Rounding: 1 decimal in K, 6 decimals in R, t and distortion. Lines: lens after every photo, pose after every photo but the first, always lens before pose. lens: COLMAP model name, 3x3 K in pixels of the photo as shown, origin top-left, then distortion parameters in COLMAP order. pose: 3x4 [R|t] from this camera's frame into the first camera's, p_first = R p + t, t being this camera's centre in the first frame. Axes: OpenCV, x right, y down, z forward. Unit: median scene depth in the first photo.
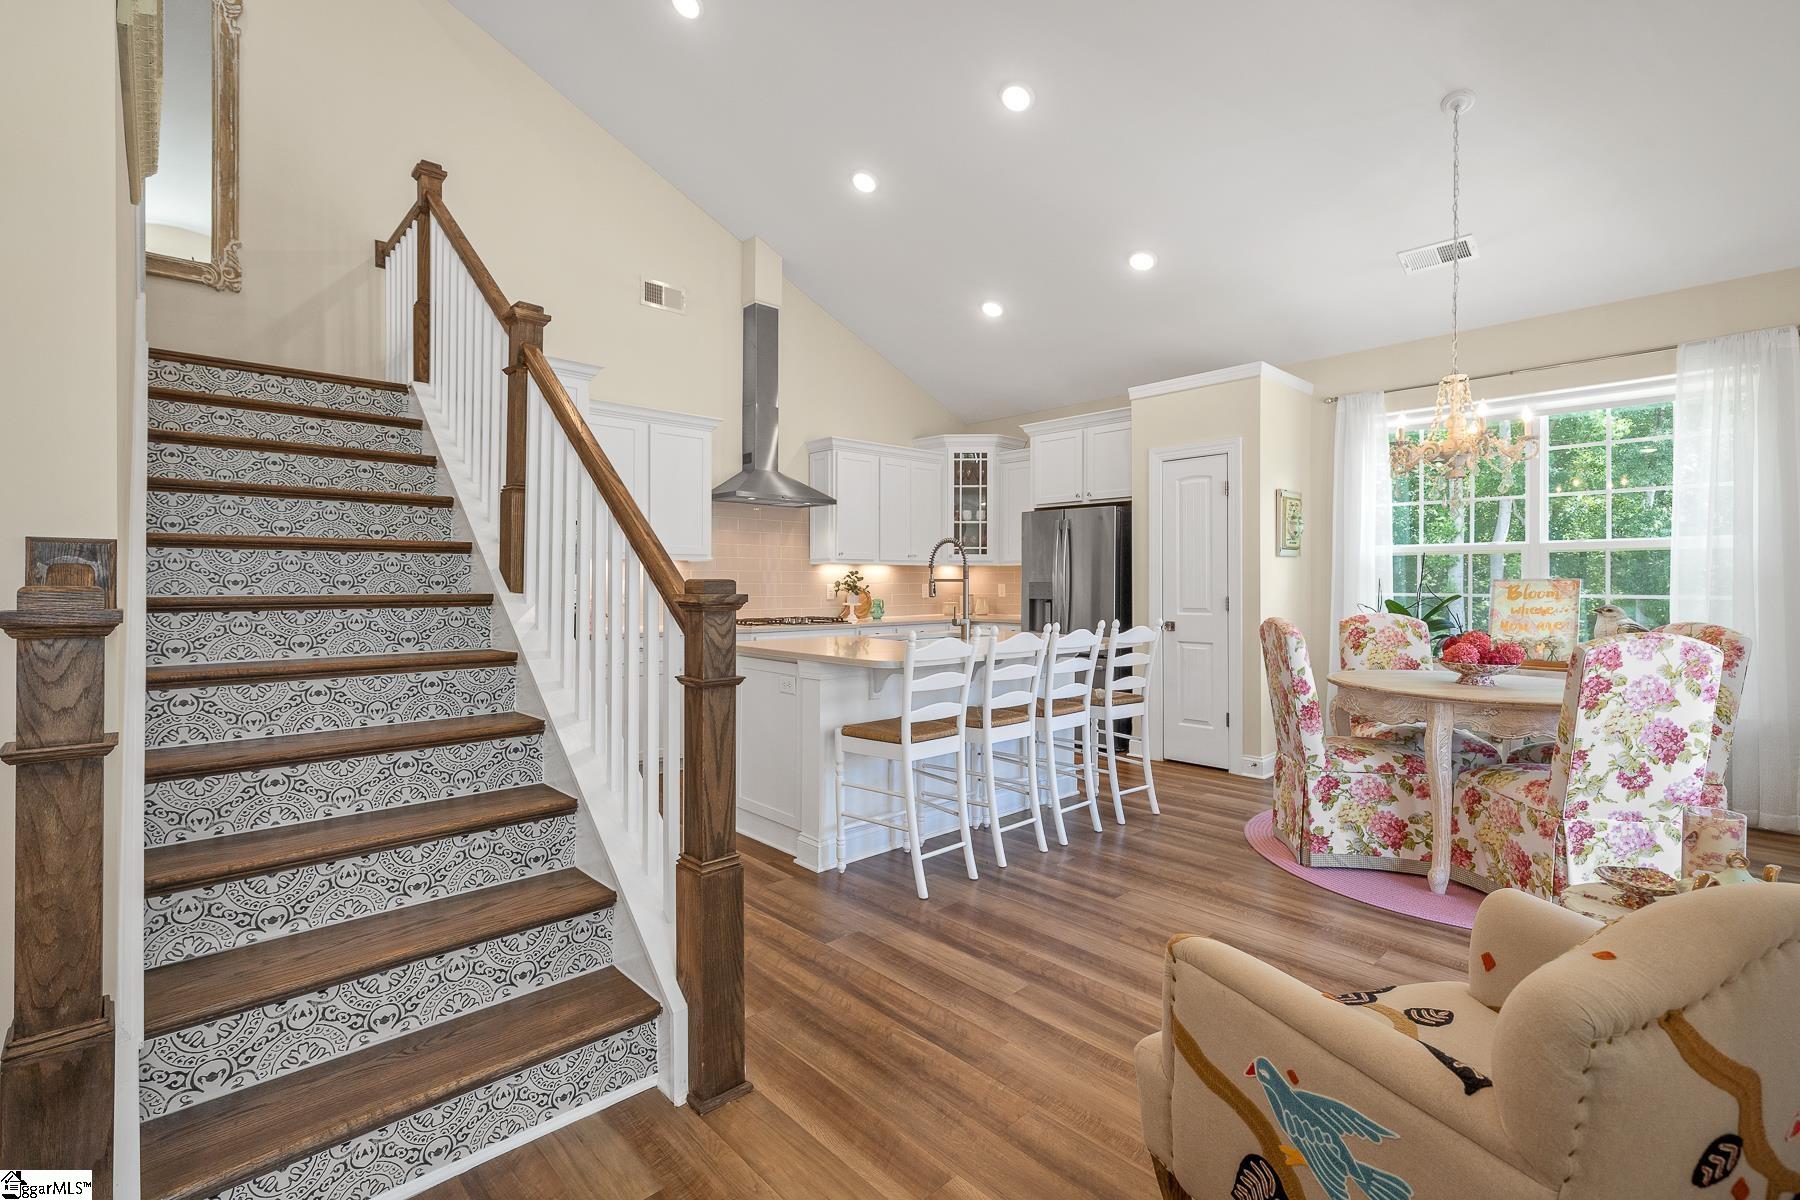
lens RADIAL K [[816.6, 0, 903.3], [0, 816.6, 593.4], [0, 0, 1]] dist [0.004498, 0.000502]
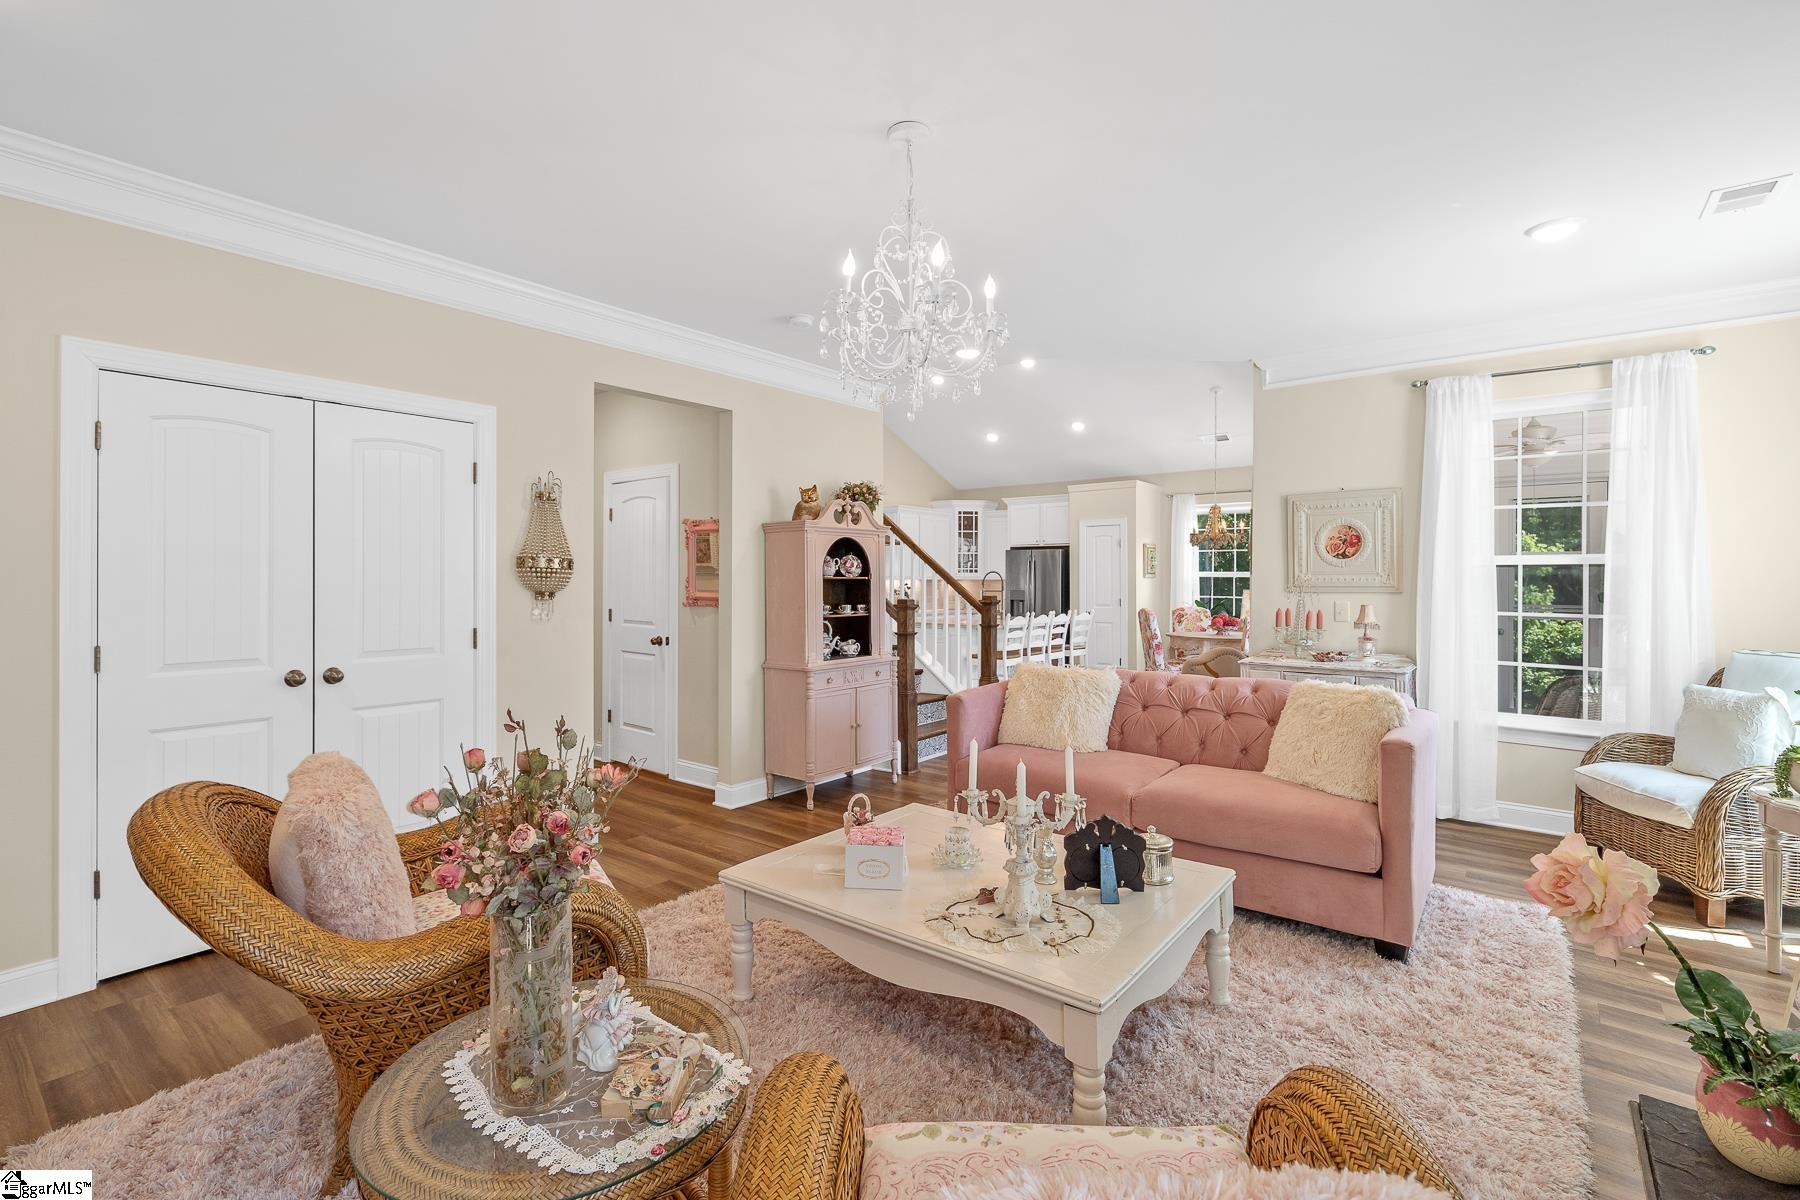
lens RADIAL K [[816.6, 0, 899.6], [0, 816.6, 590.2], [0, 0, 1]] dist [0.004498, 0.000502]
pose [[0.989285, -0.000371, 0.146000, -0.398911], [0.000548, 0.999999, -0.001173, -0.012647], [-0.145999, 0.001241, 0.989284, -0.832027]]
